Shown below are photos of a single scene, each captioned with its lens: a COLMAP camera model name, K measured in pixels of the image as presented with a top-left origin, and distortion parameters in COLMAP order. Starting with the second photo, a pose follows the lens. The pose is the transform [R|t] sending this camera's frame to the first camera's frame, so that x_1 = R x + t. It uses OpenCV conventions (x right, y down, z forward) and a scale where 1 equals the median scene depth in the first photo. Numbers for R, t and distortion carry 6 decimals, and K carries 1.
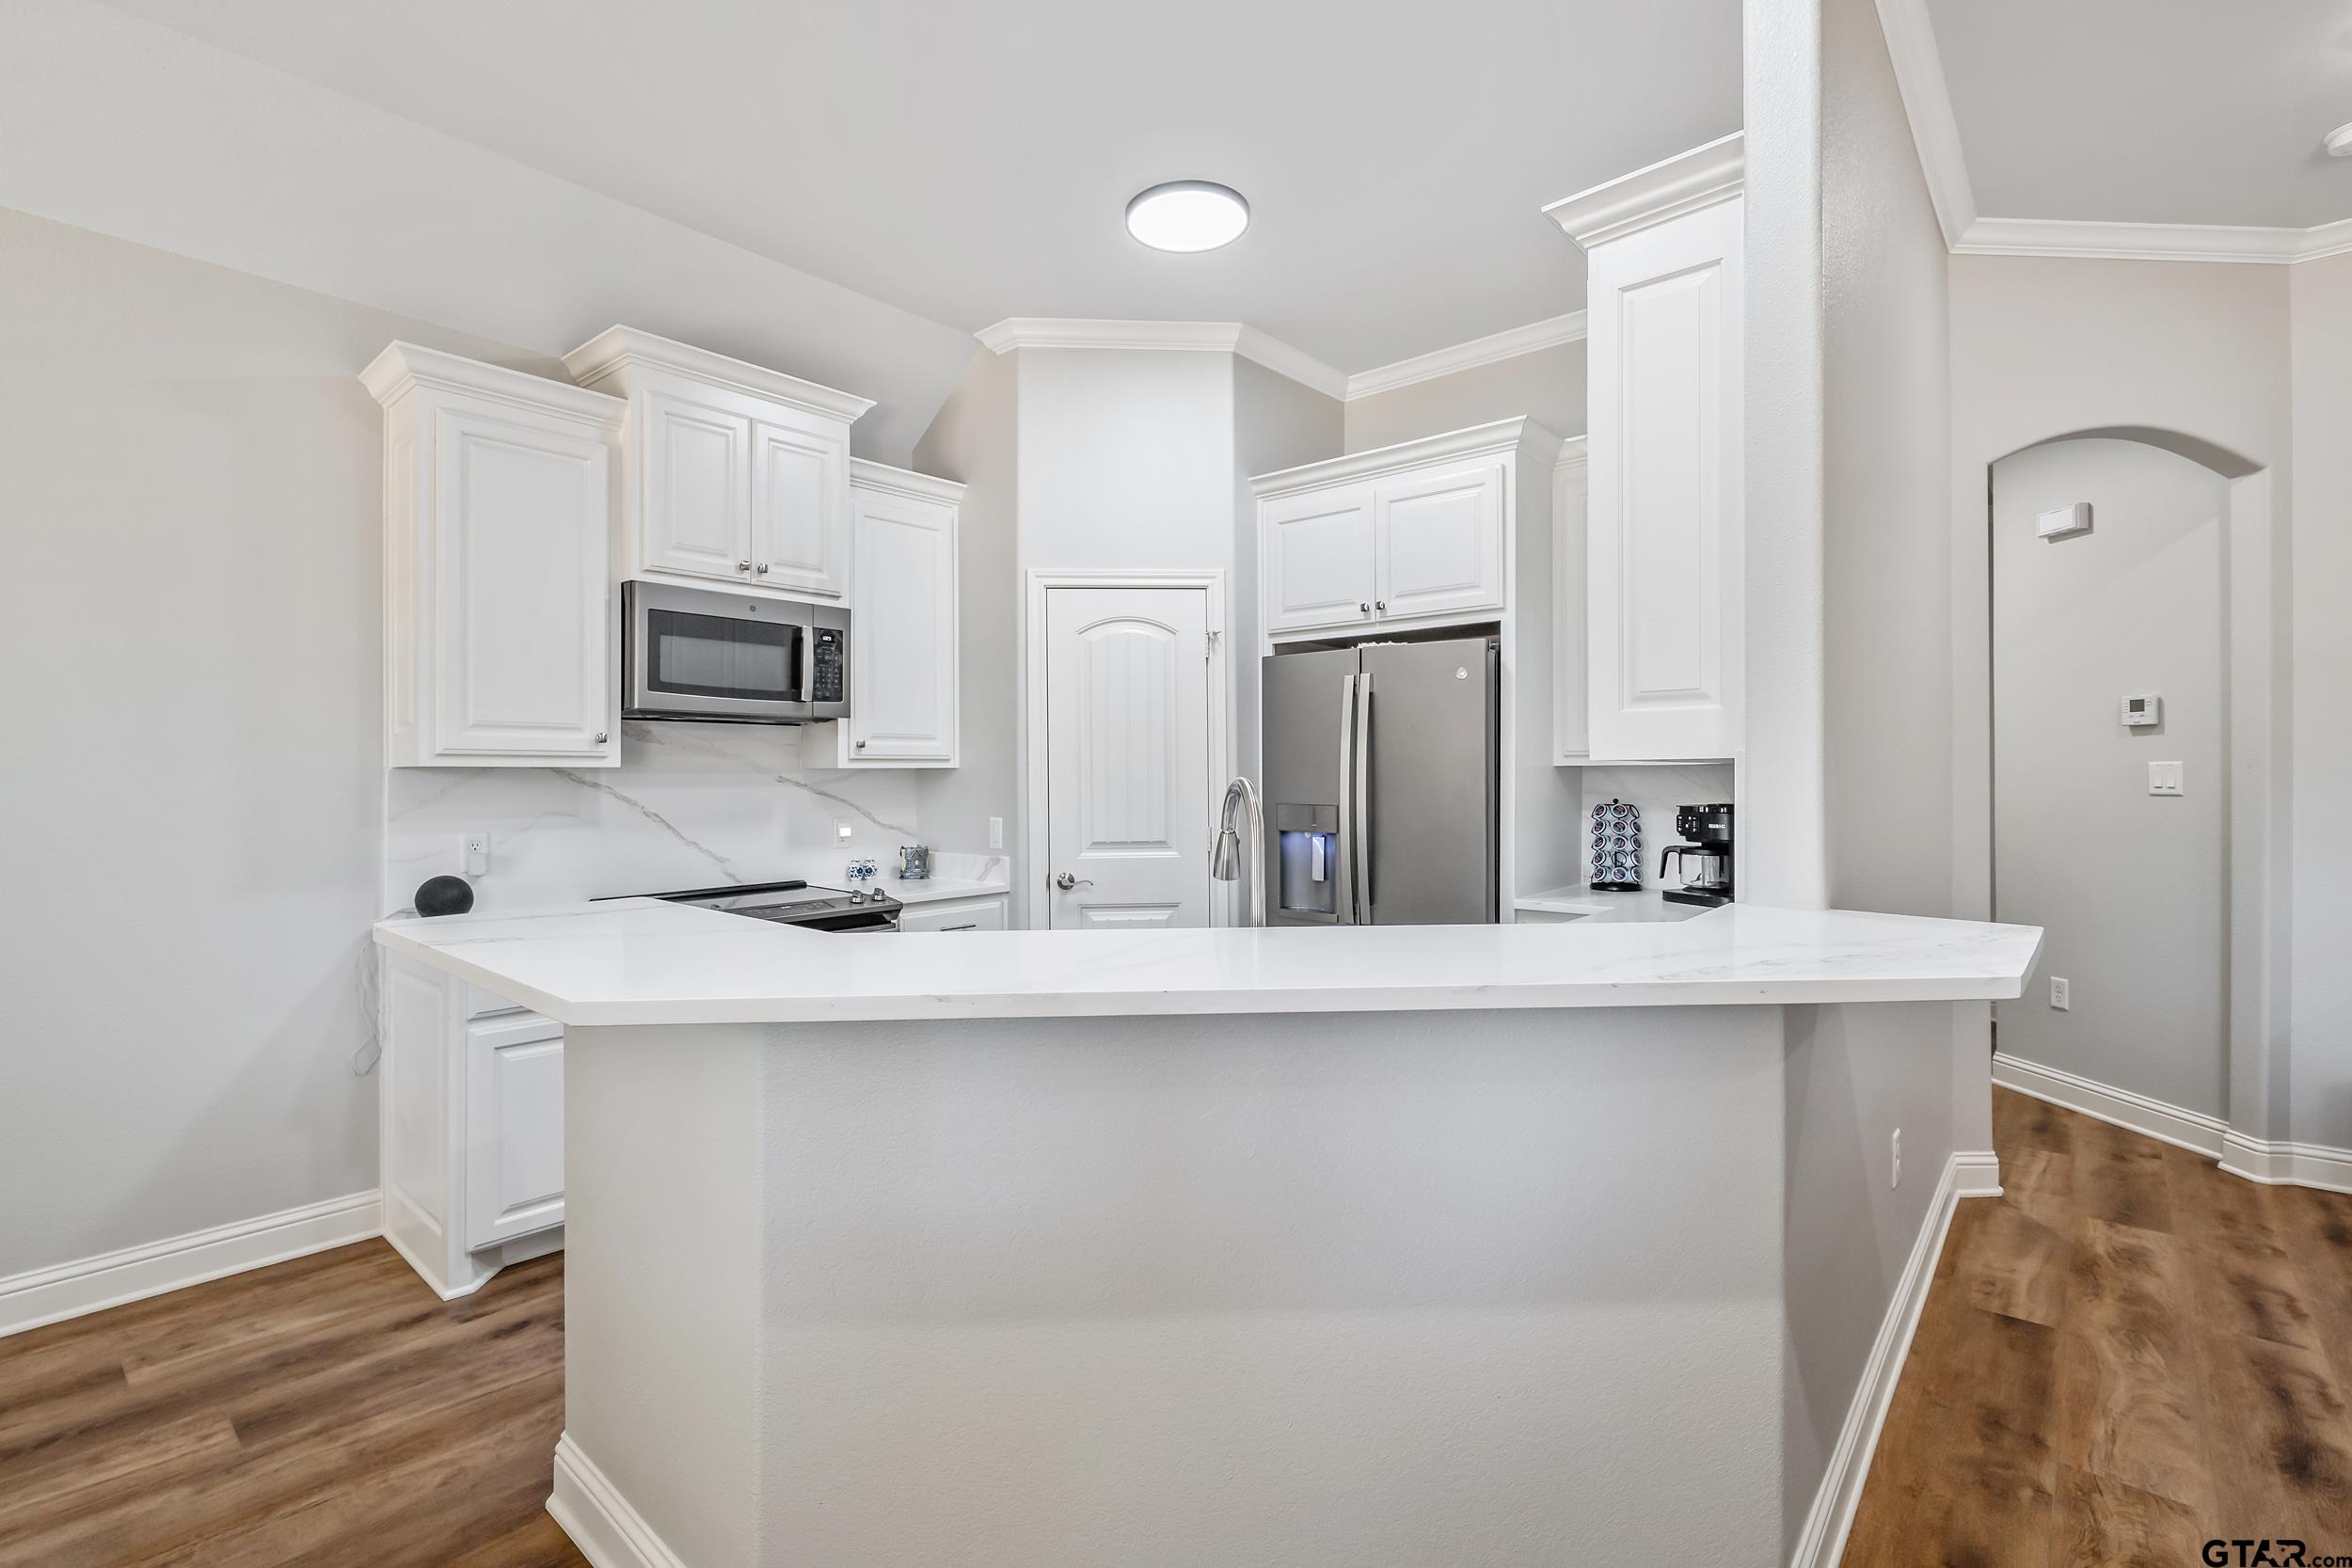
lens RADIAL K [[1075.4, 0, 1194.4], [0, 1075.4, 765.1], [0, 0, 1]] dist [0.000265, -0.000412]
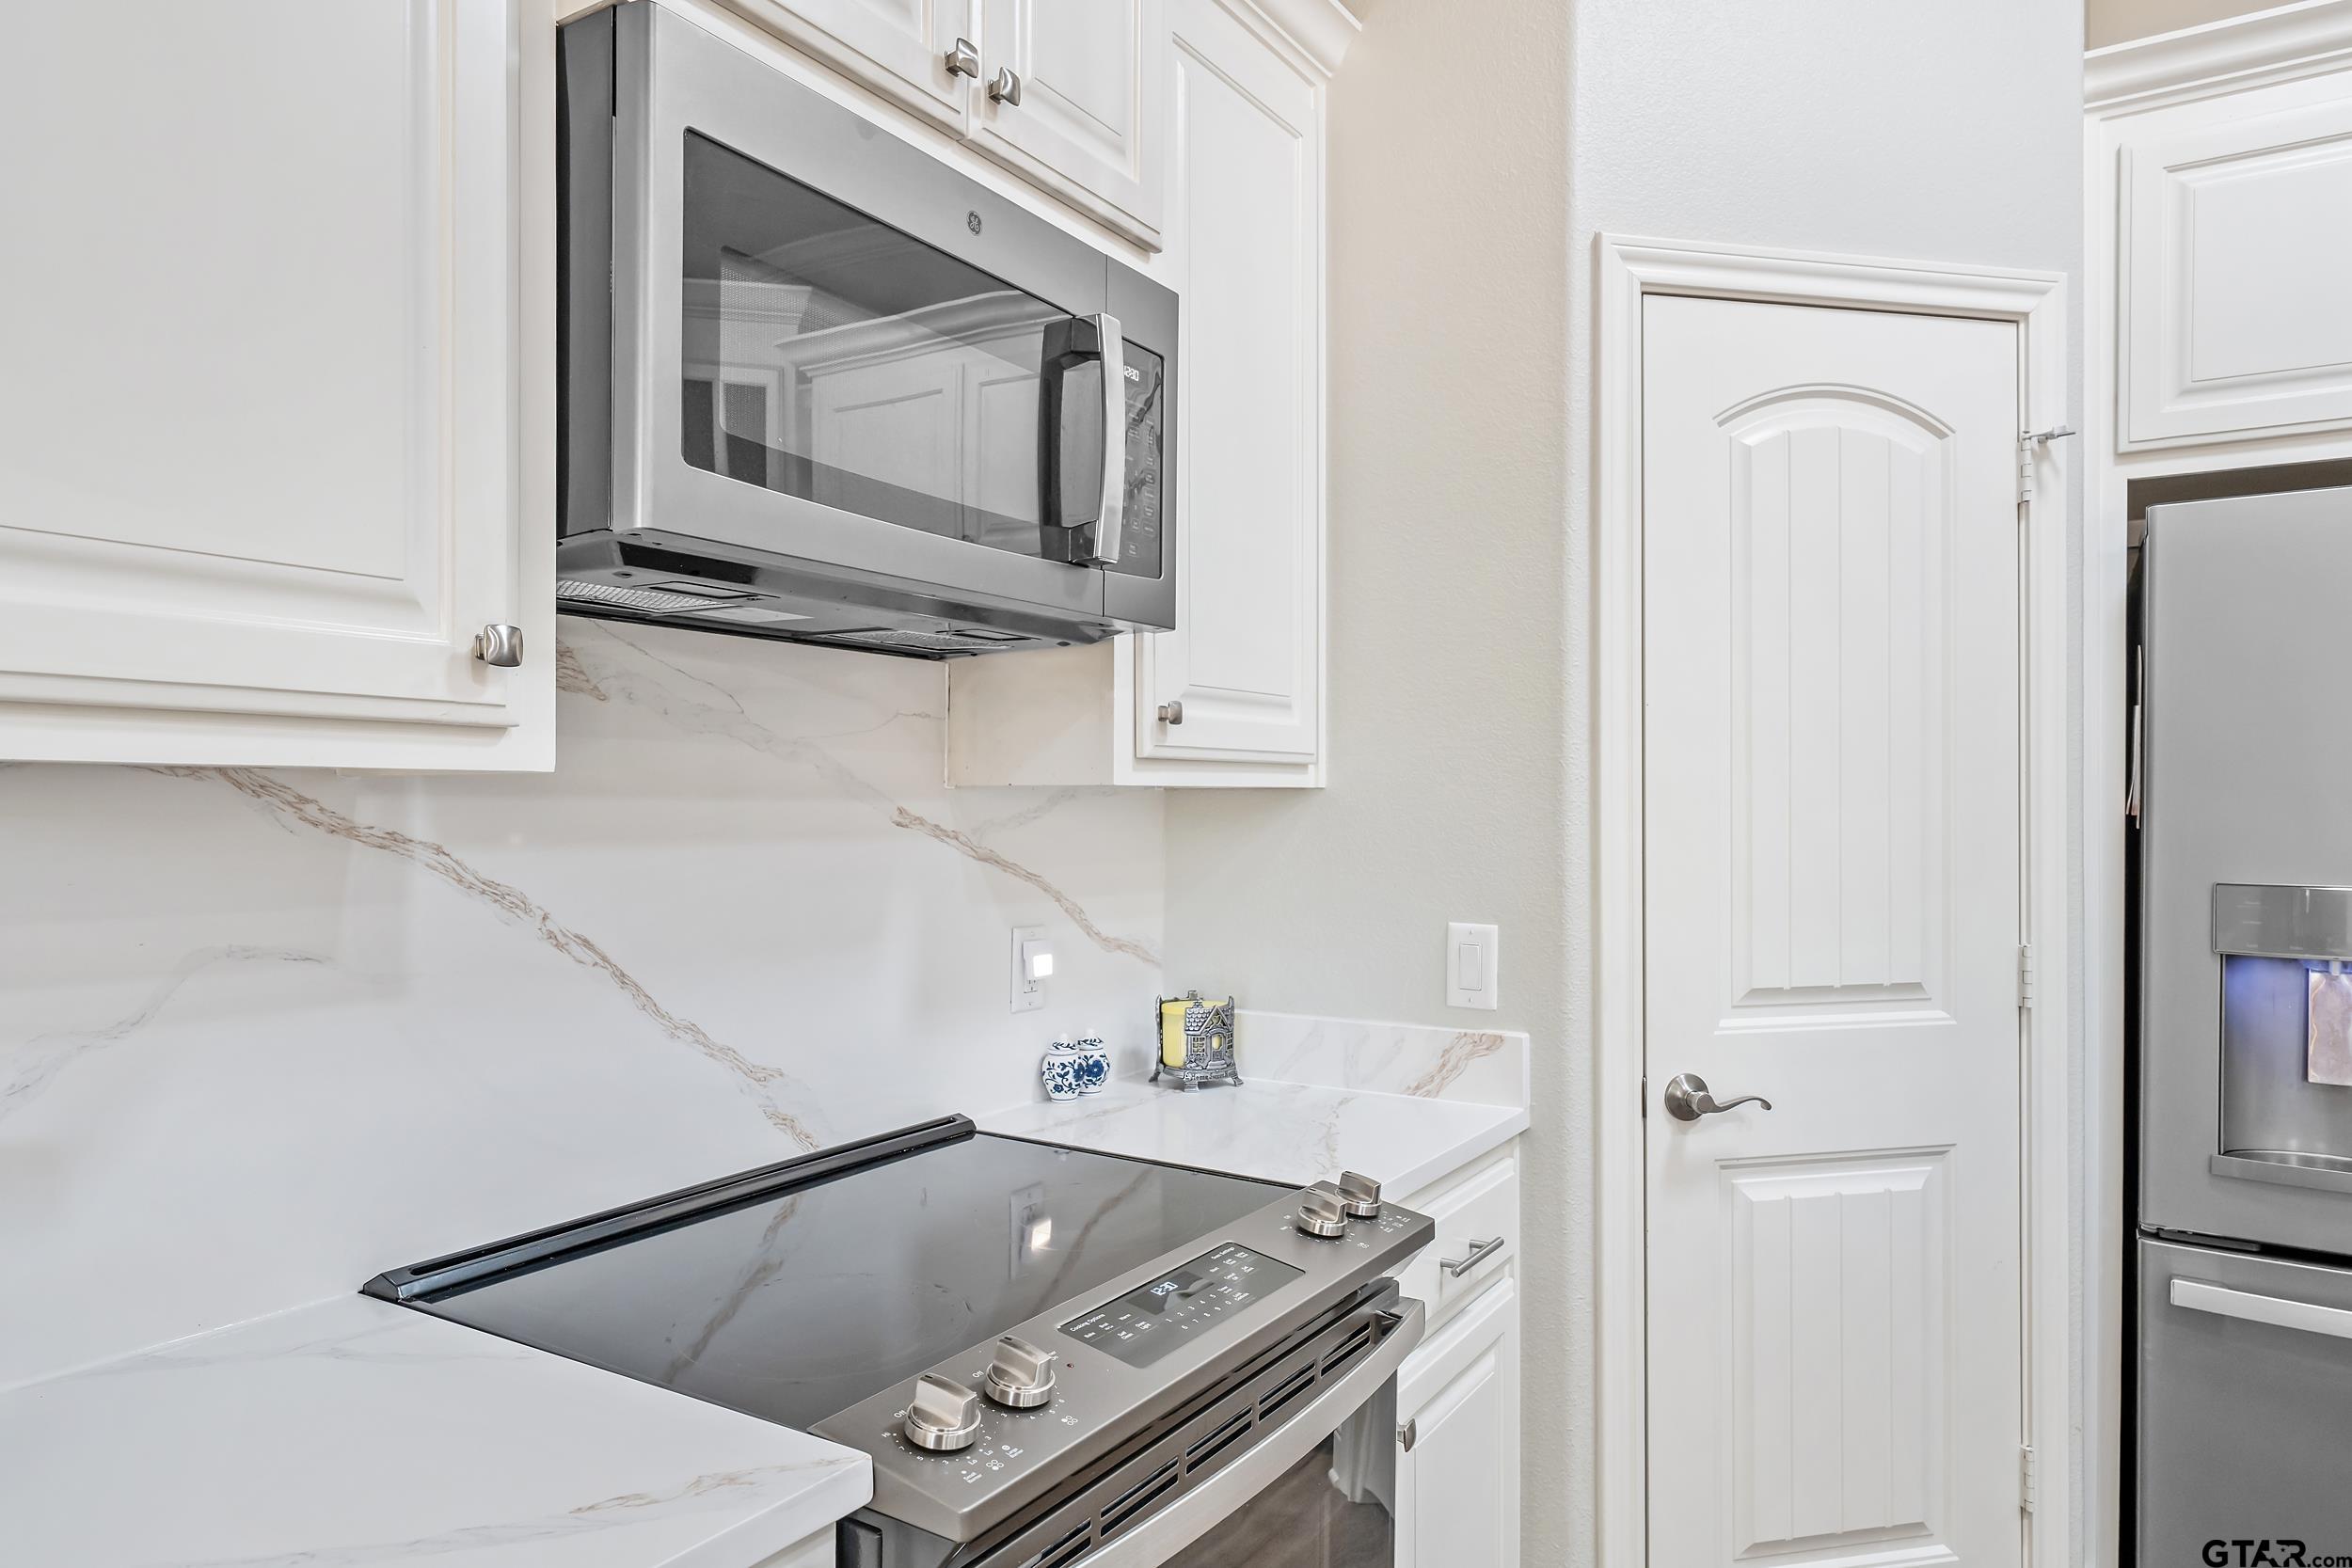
lens RADIAL K [[1454.8, 0, 1165.7], [0, 1454.8, 803.8], [0, 0, 1]] dist [0.014656, -0.000469]
pose [[0.987428, 0.003847, 0.158022, -0.374977], [-0.004948, 0.999966, 0.006575, 0.005677], [-0.157991, -0.007275, 0.987414, 0.540296]]
